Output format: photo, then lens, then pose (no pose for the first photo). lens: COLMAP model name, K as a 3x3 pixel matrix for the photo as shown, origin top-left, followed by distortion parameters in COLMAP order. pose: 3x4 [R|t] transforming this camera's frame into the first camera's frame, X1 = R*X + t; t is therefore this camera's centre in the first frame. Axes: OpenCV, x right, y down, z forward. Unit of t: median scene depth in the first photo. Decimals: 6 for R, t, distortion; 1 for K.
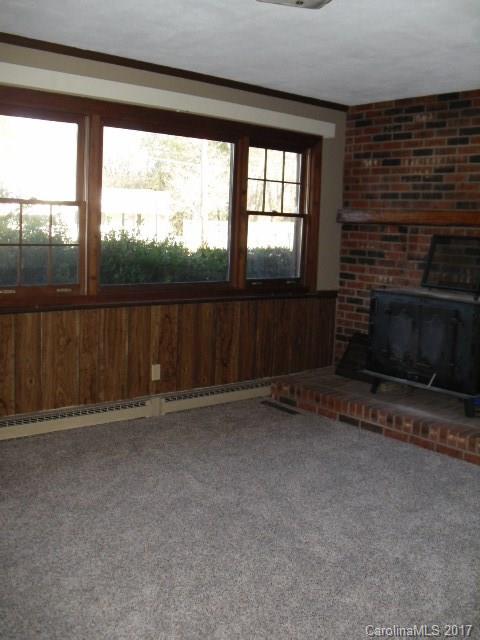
lens RADIAL K [[667.5, 0, 240.0], [0, 667.5, 320.0], [0, 0, 1]] dist [-0.142778, 0.039022]
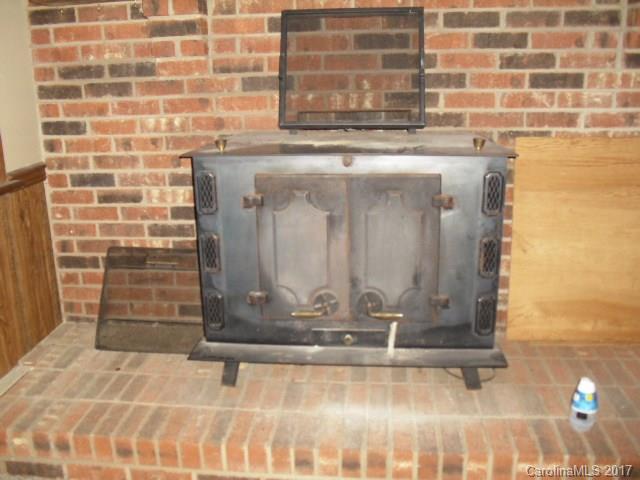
lens RADIAL K [[667.5, 0, 318.3], [0, 667.5, 255.3], [0, 0, 1]] dist [-0.142778, 0.039022]
pose [[0.722617, -0.256068, 0.642071, -0.017675], [0.145465, 0.964387, 0.220900, -0.057331], [-0.675770, -0.066227, 0.734131, 0.580112]]
